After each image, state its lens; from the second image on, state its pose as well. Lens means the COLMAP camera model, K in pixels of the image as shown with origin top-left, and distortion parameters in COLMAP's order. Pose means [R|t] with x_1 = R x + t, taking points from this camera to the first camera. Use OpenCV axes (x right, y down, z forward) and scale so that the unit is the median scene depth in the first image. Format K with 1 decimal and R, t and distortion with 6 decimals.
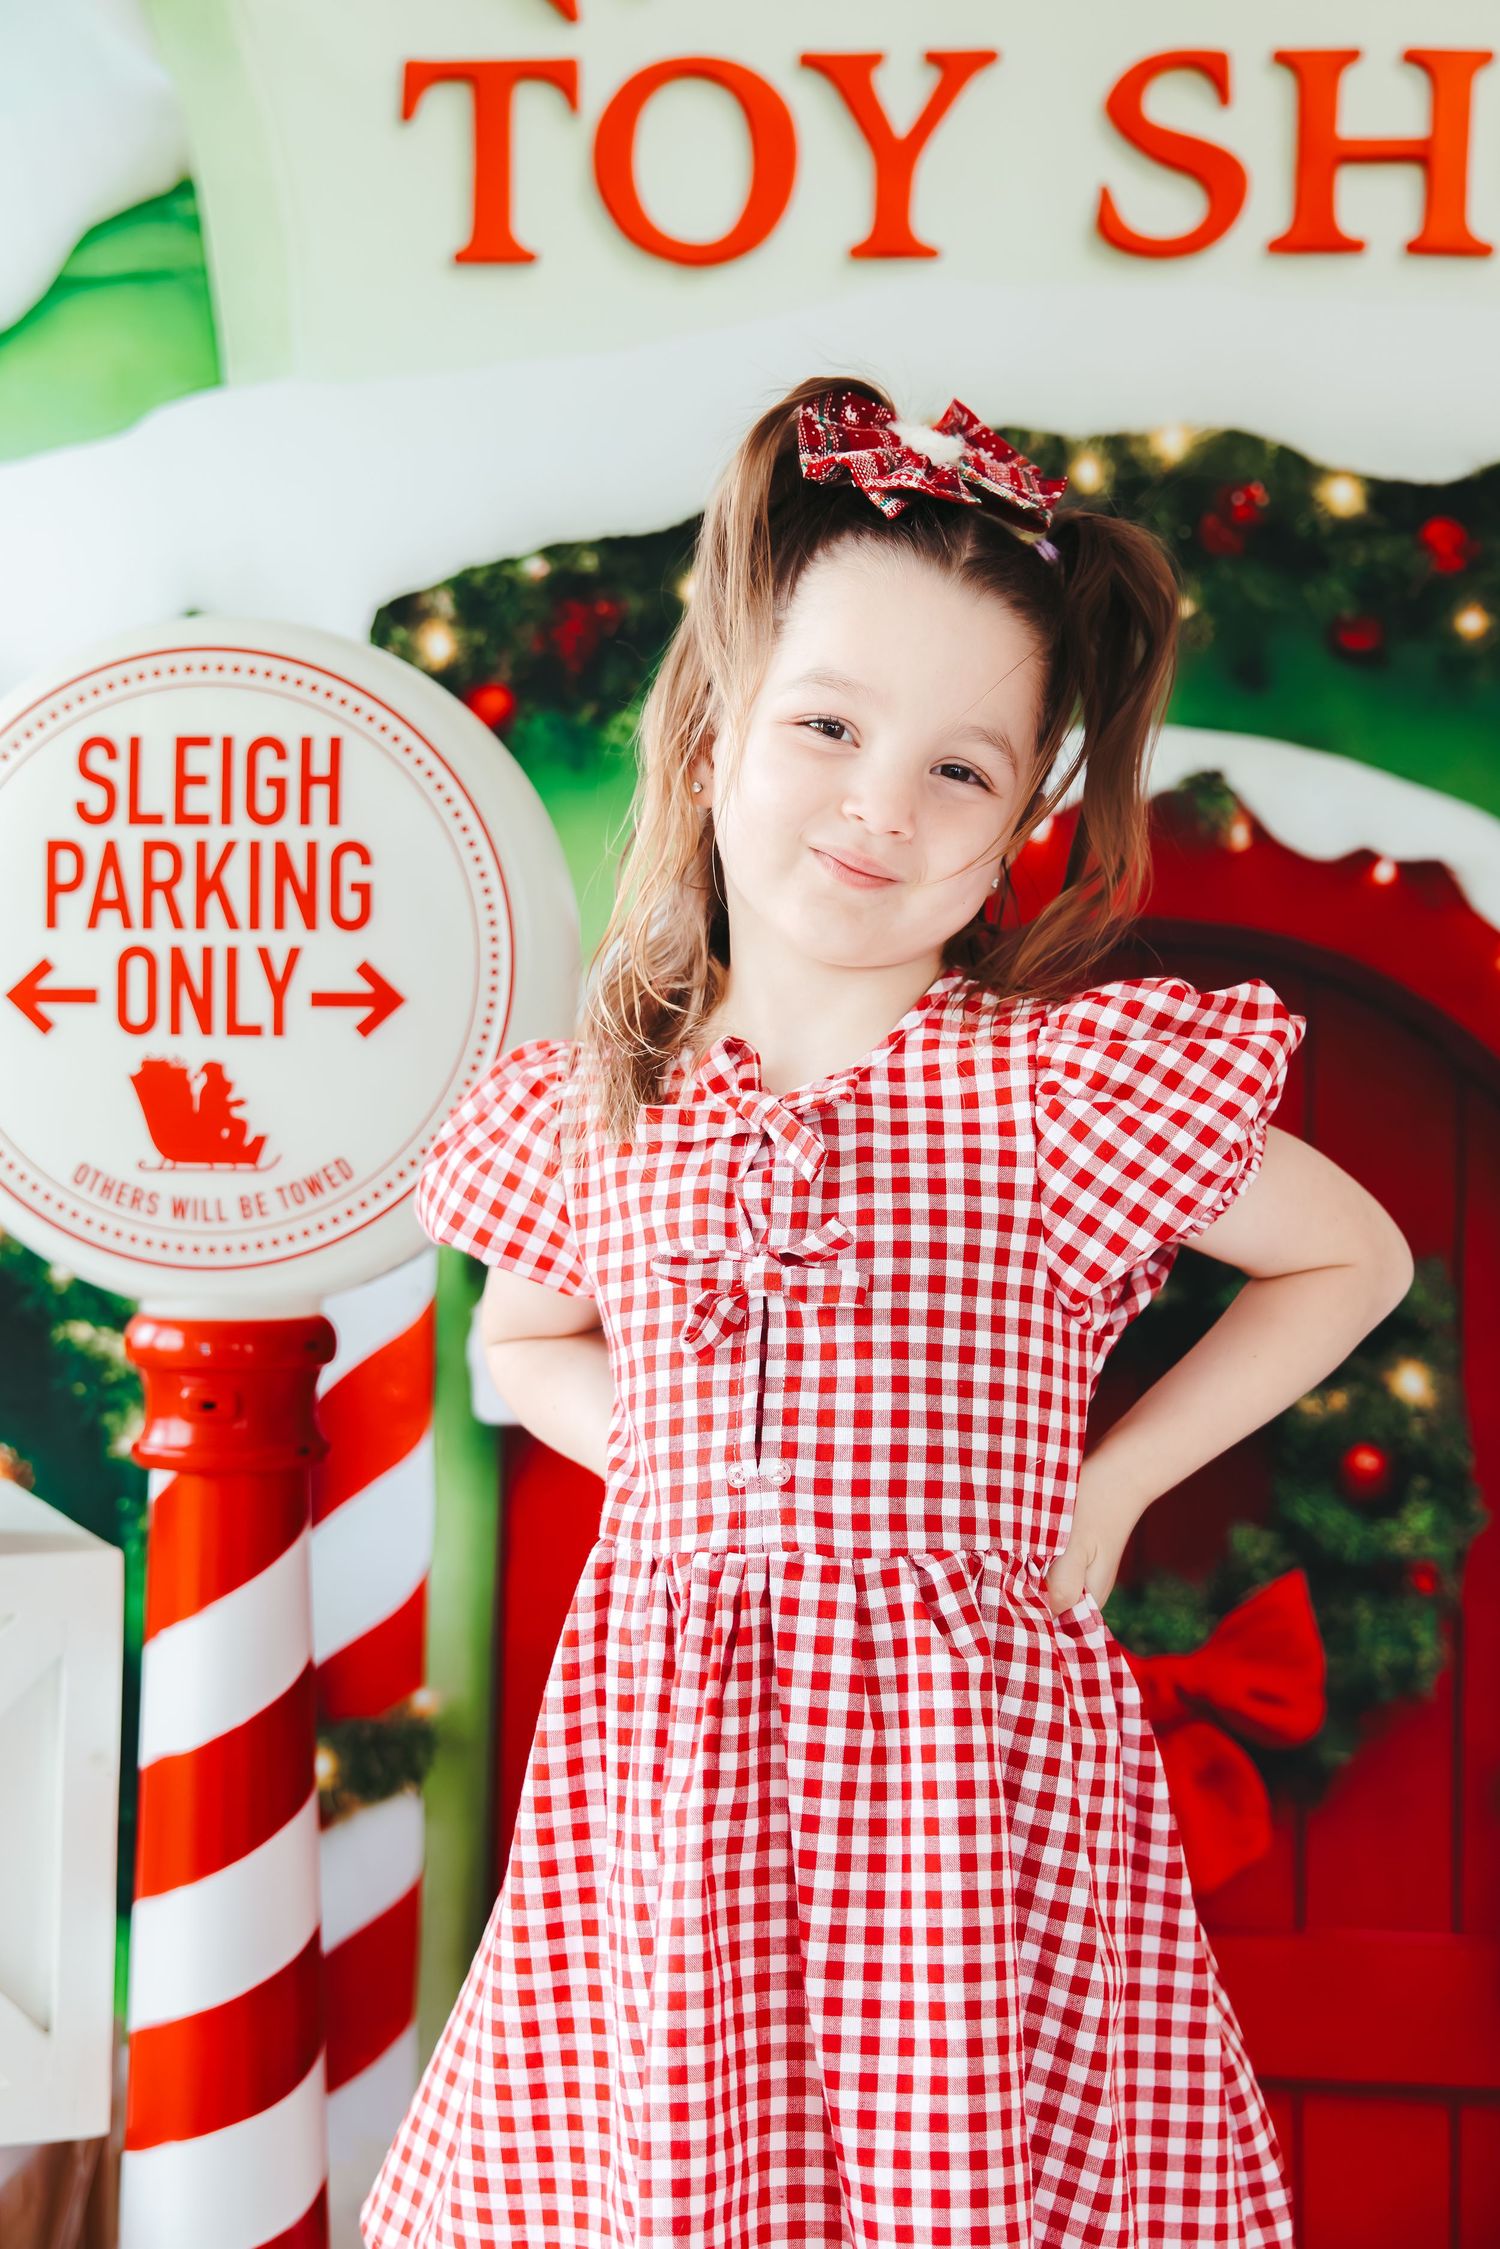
lens RADIAL K [[3320.8, 0, 734.6], [0, 3320.8, 1164.3], [0, 0, 1]] dist [0.001391, 0.046739]
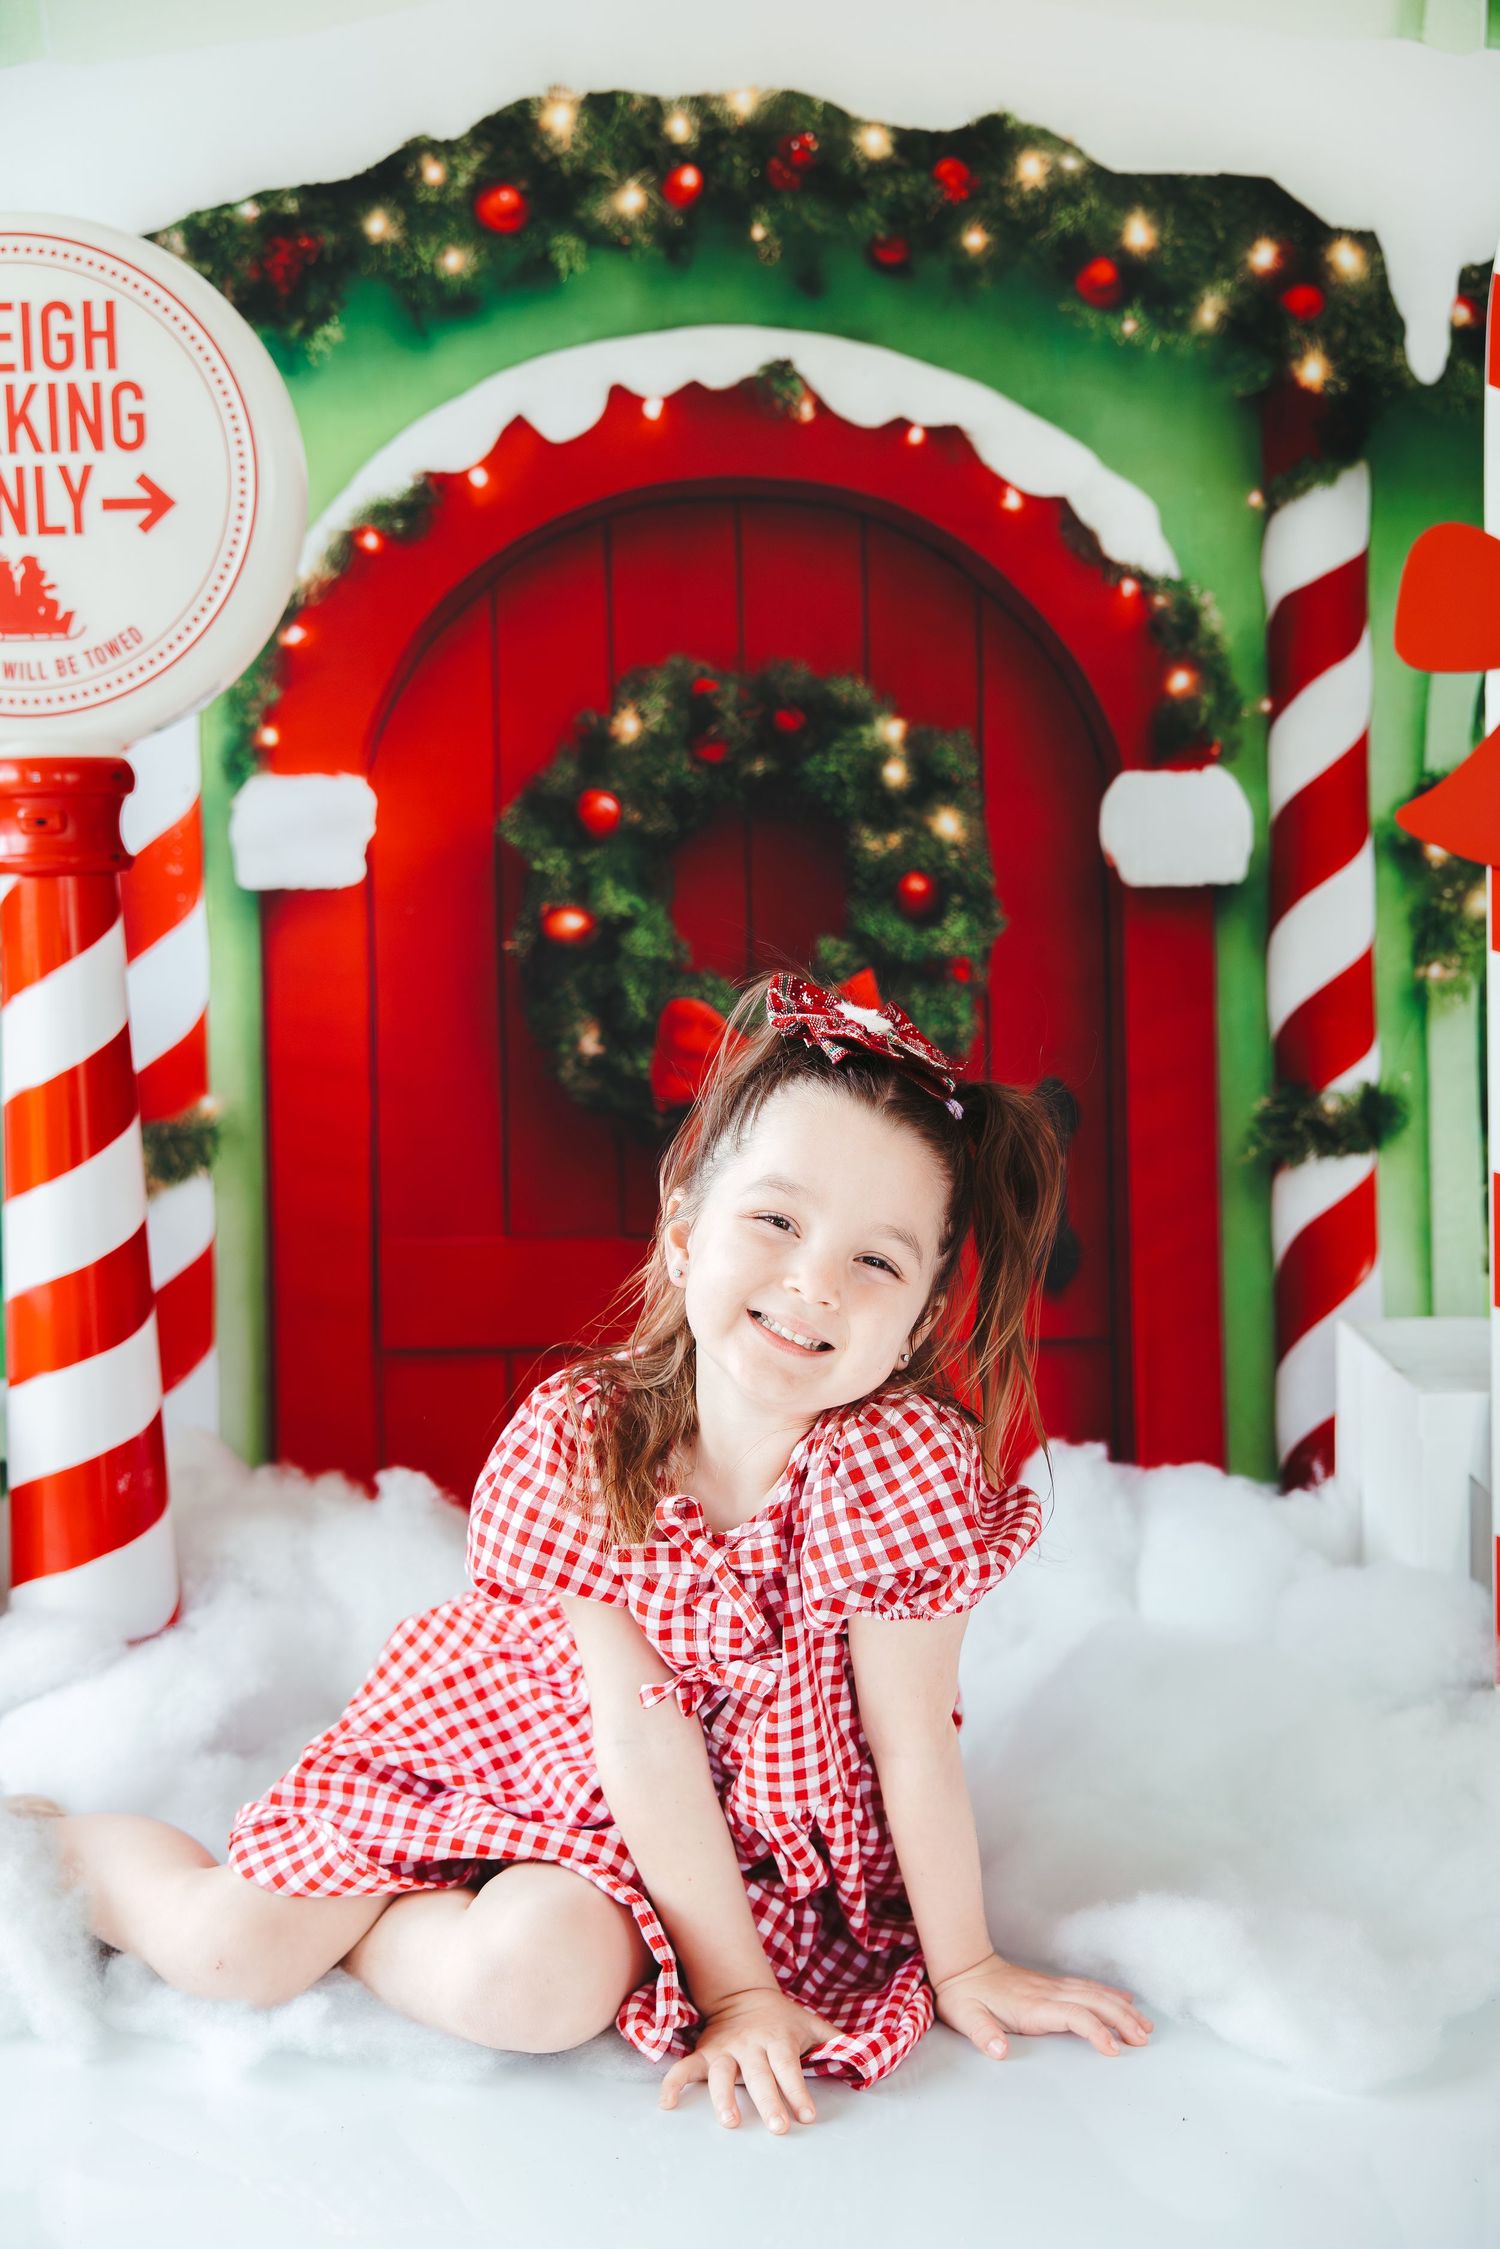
lens RADIAL K [[2861.9, 0, 758.6], [0, 2861.9, 1176.9], [0, 0, 1]] dist [-0.004622, 0.003559]
pose [[0.992446, -0.048157, 0.112836, -0.008192], [0.037213, 0.994572, 0.097170, 0.092233], [-0.116903, -0.092237, 0.988851, -0.141374]]
